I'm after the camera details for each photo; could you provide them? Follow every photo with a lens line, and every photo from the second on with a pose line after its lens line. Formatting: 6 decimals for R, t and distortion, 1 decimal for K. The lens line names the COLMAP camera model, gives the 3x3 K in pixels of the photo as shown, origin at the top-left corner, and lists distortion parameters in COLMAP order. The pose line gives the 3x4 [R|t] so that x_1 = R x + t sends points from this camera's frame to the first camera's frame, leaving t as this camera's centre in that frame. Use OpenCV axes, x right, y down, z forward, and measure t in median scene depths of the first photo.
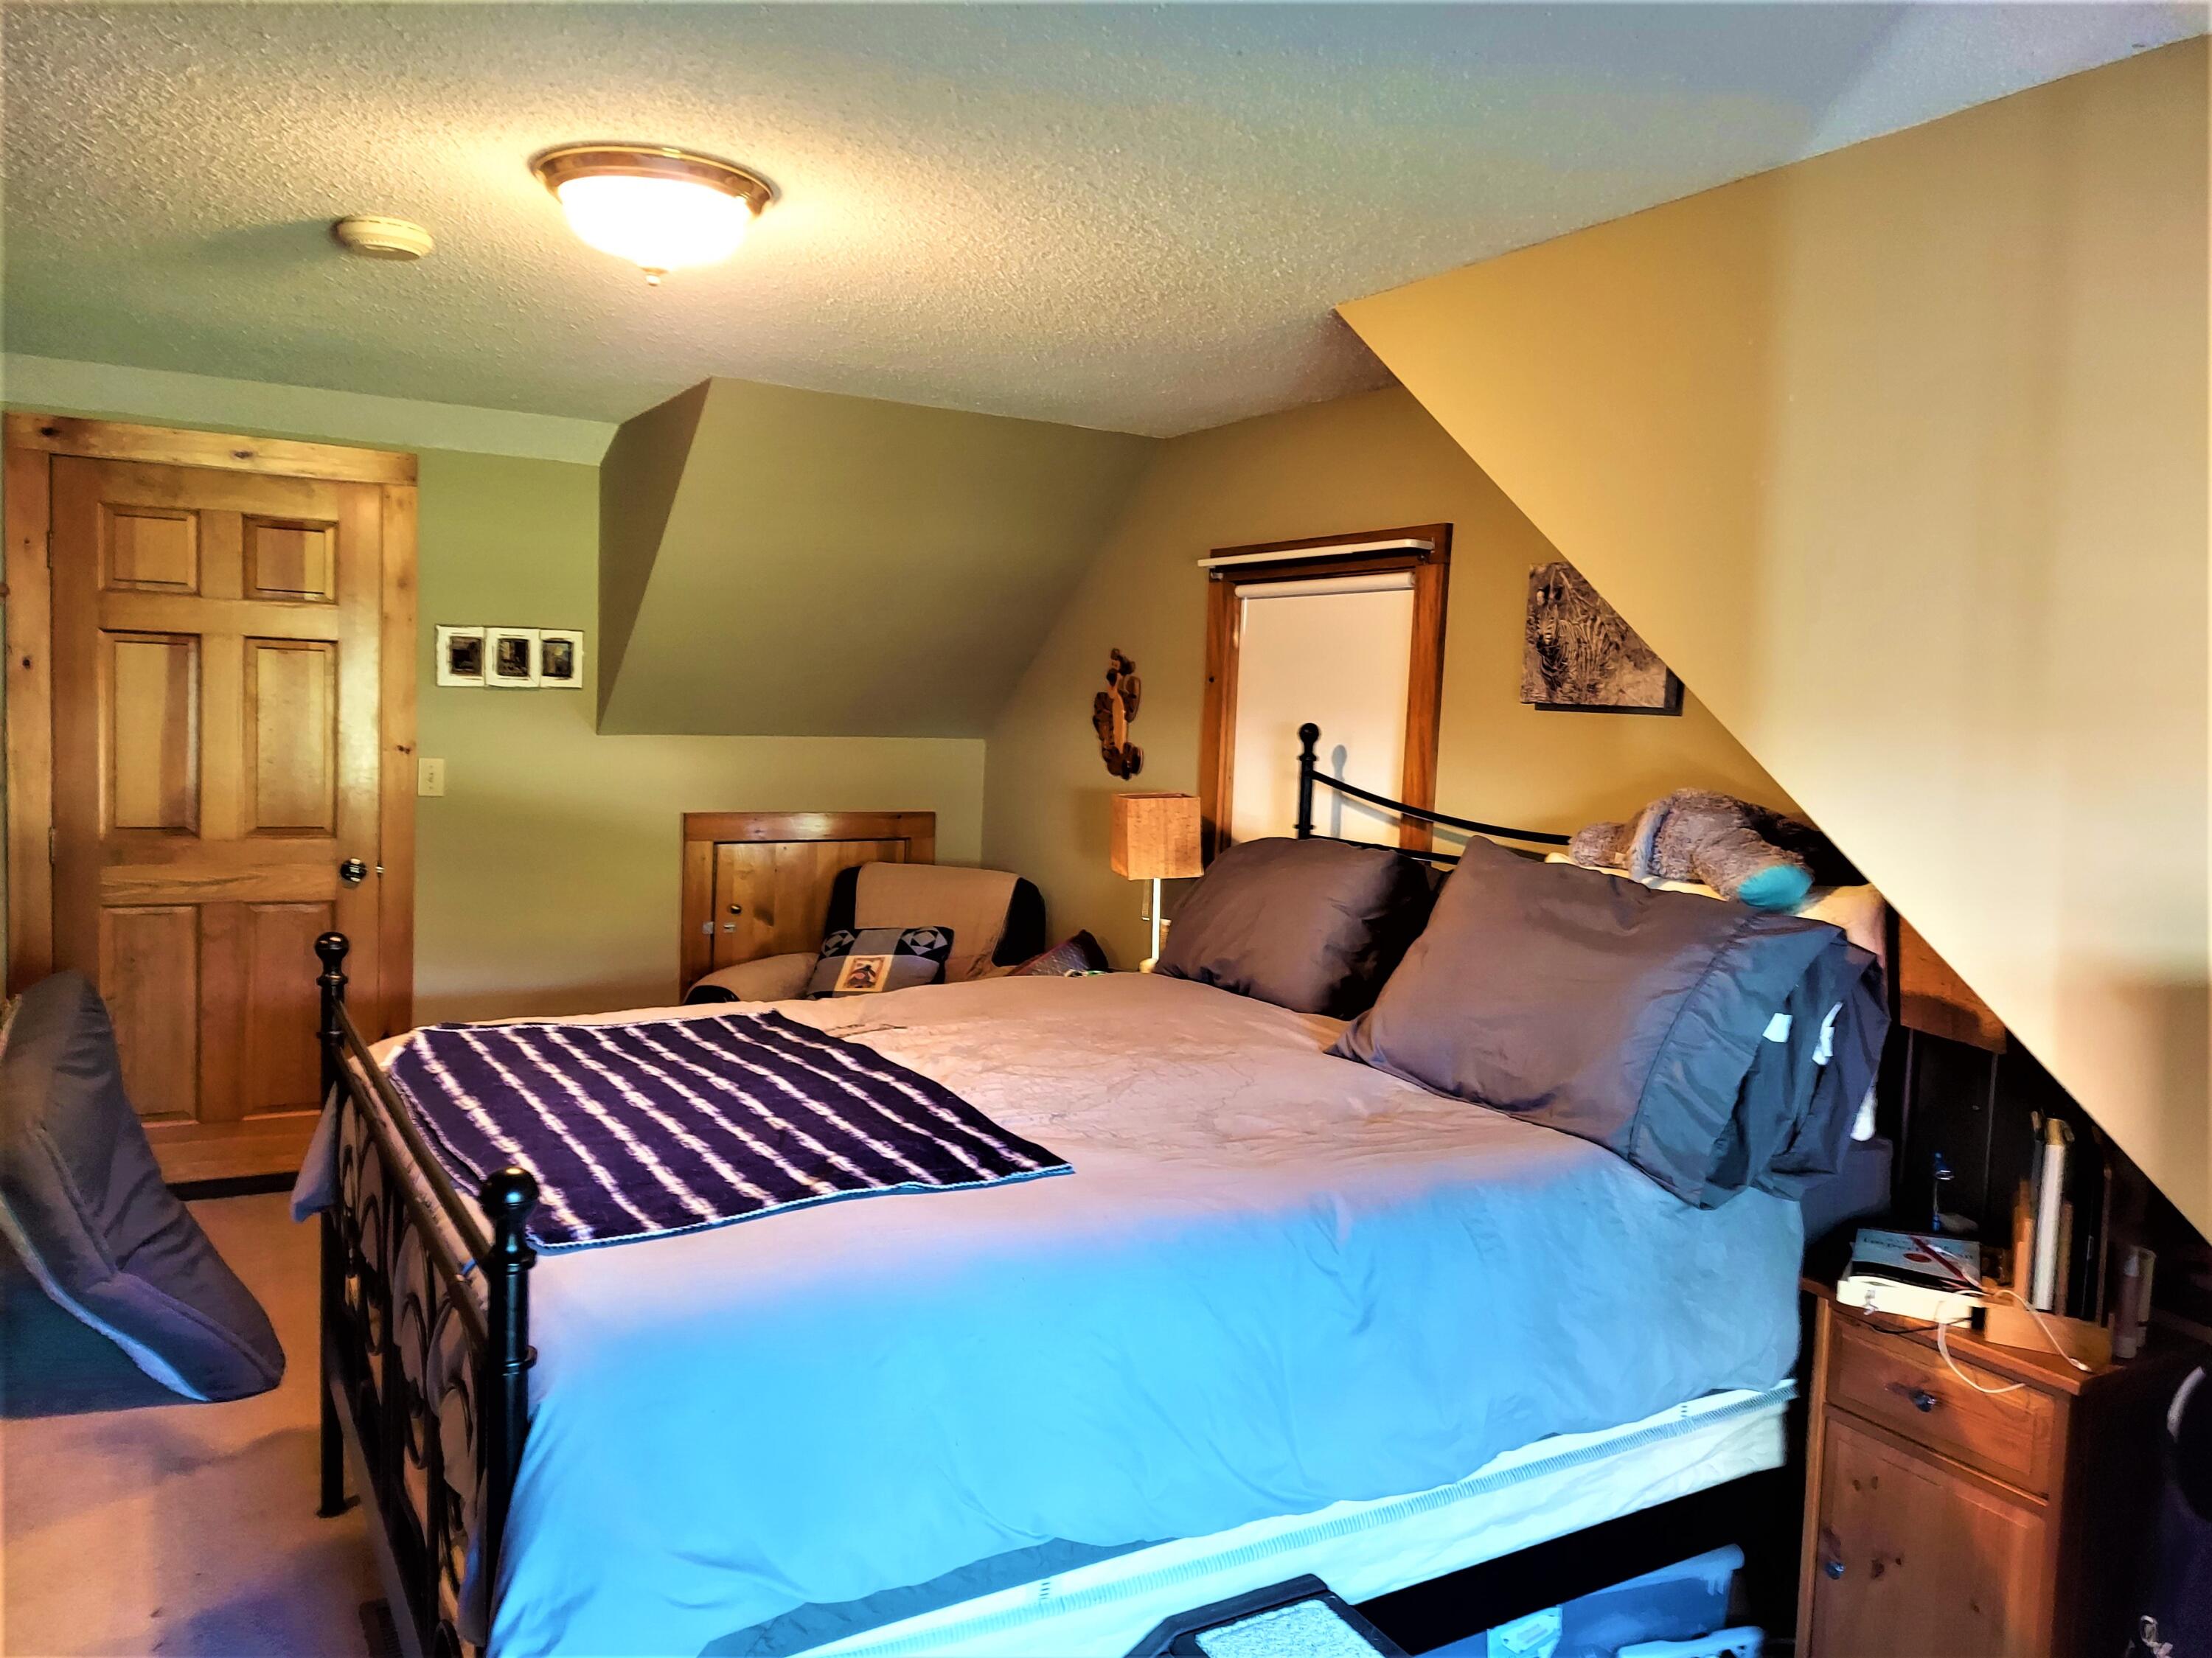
lens RADIAL K [[1535.1, 0, 1105.3], [0, 1535.1, 824.6], [0, 0, 1]] dist [0.104385, -0.124041]
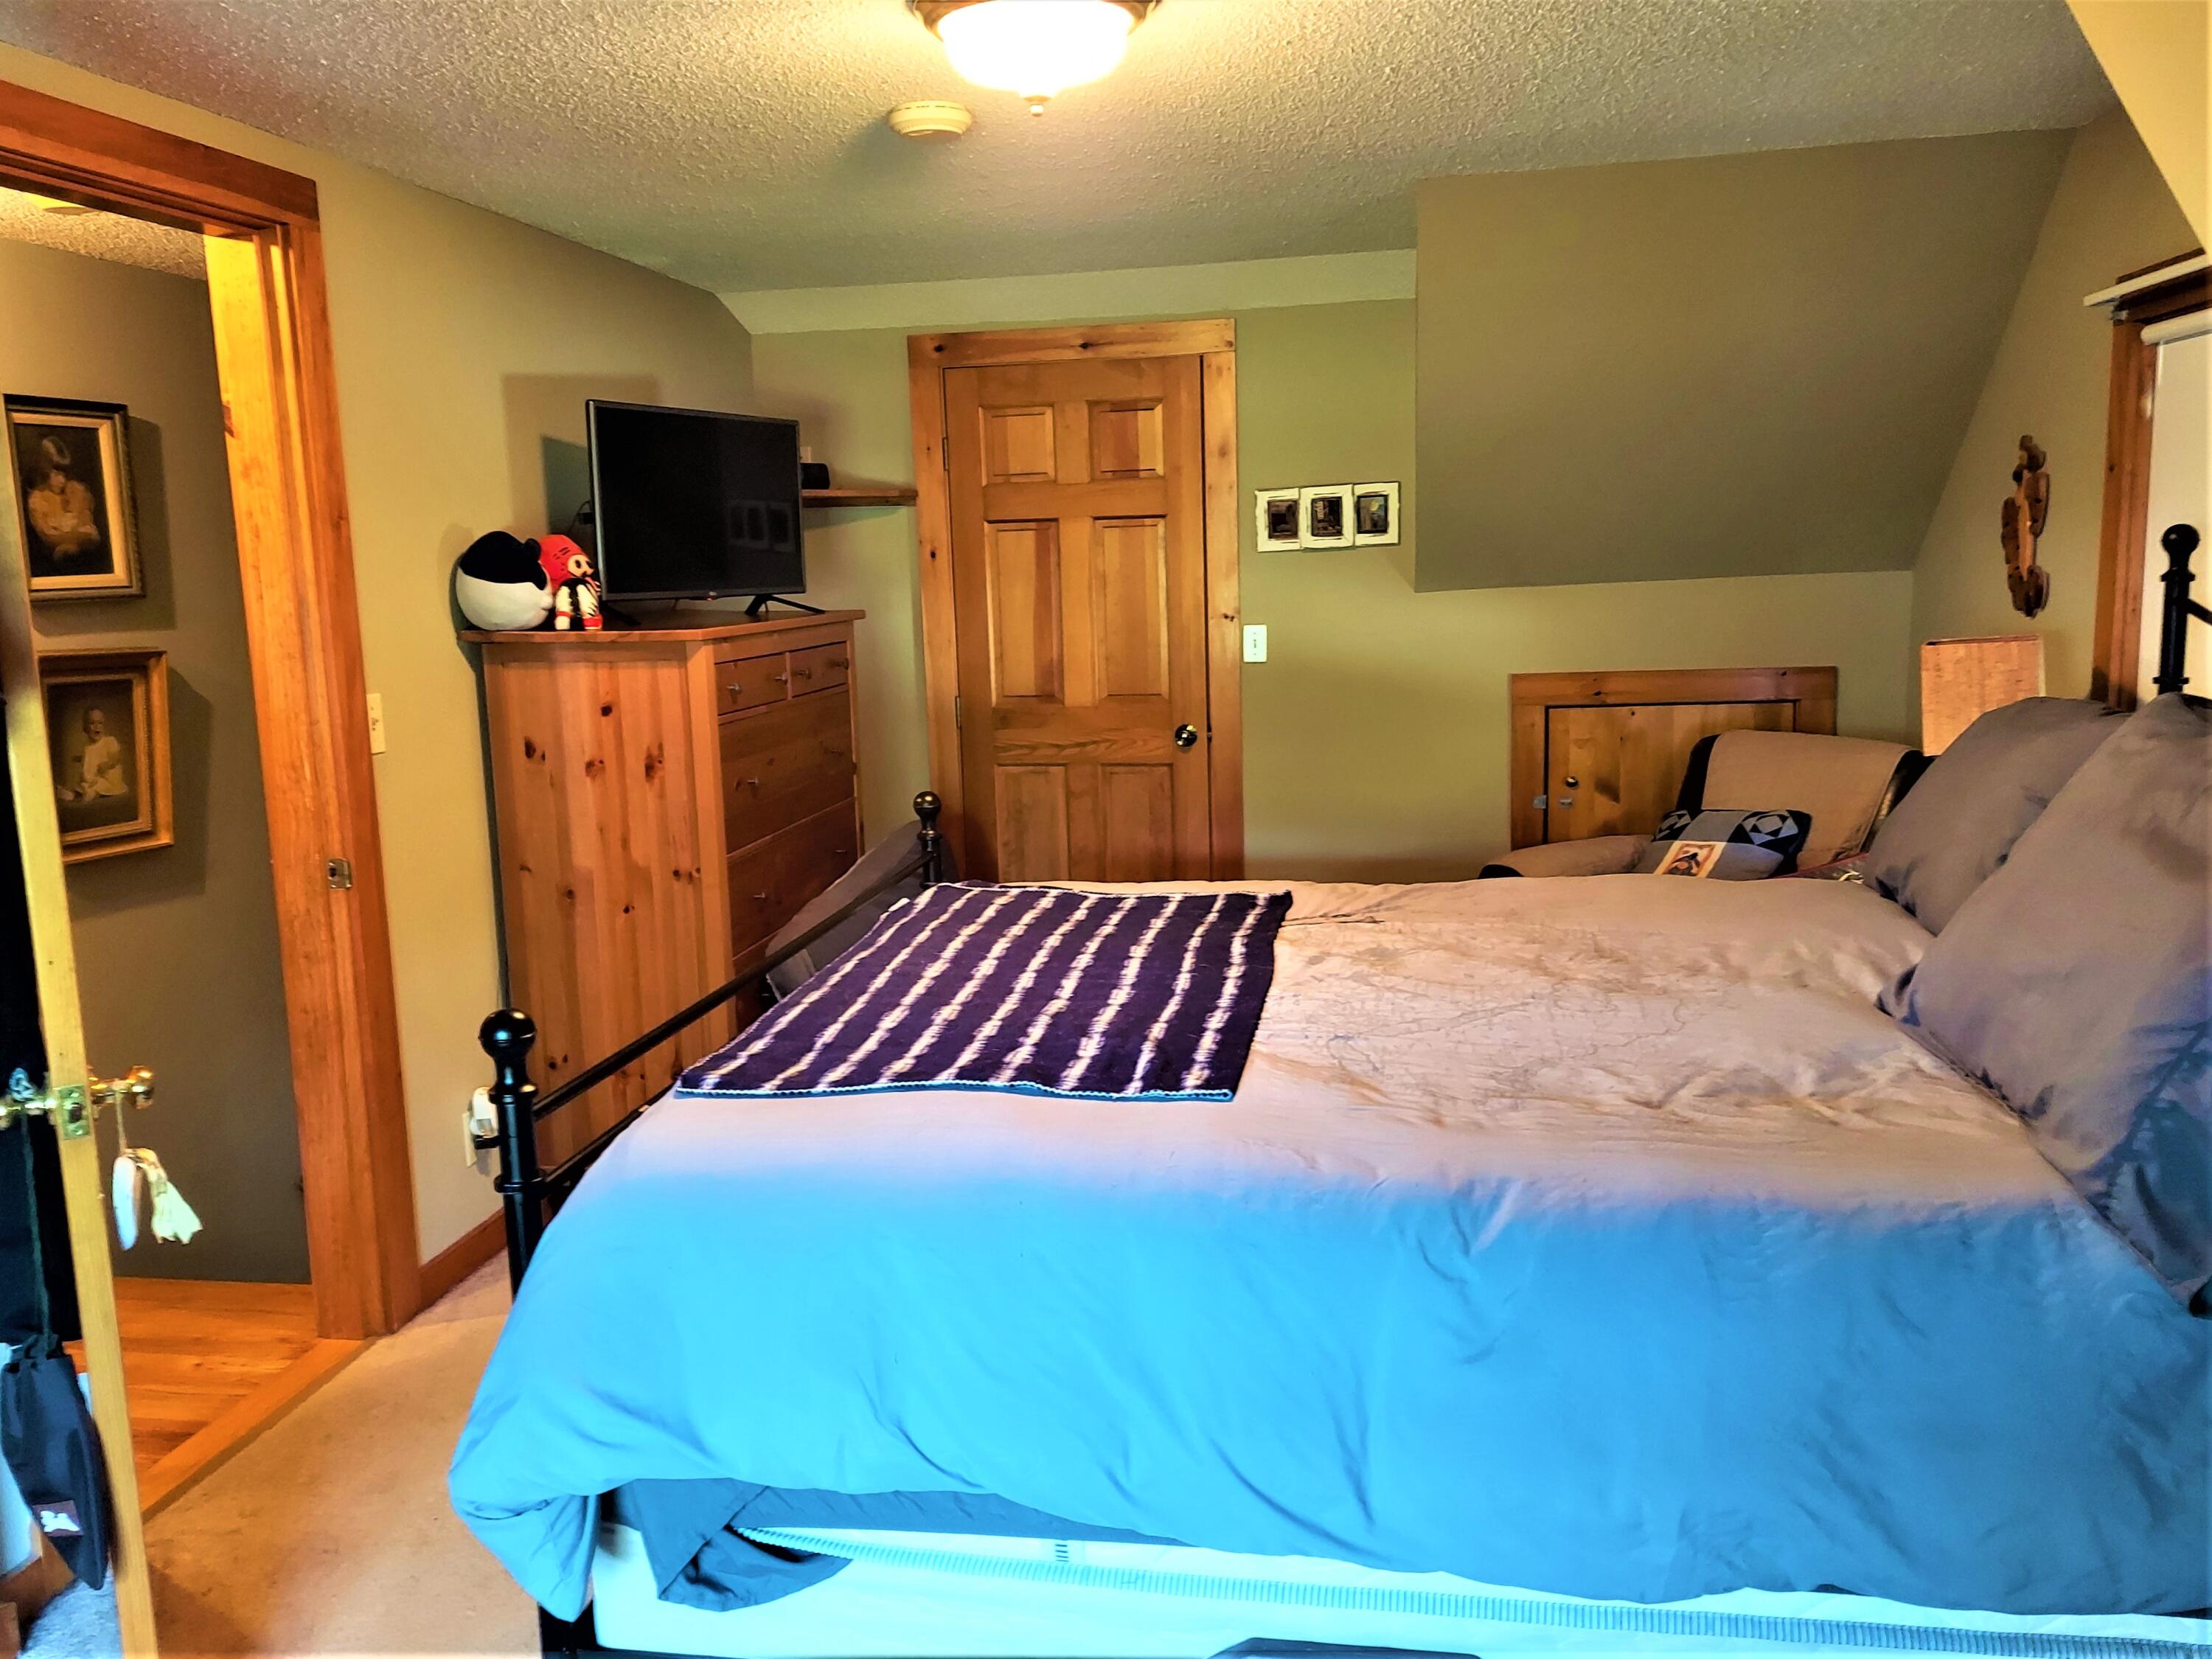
lens RADIAL K [[1669.0, 0, 1116.4], [0, 1669.0, 812.5], [0, 0, 1]] dist [0.114726, -0.132055]
pose [[0.776341, 0.036881, -0.629233, 0.202386], [0.010248, 0.997416, 0.071104, 0.000935], [0.630230, -0.061650, 0.773957, 0.105048]]
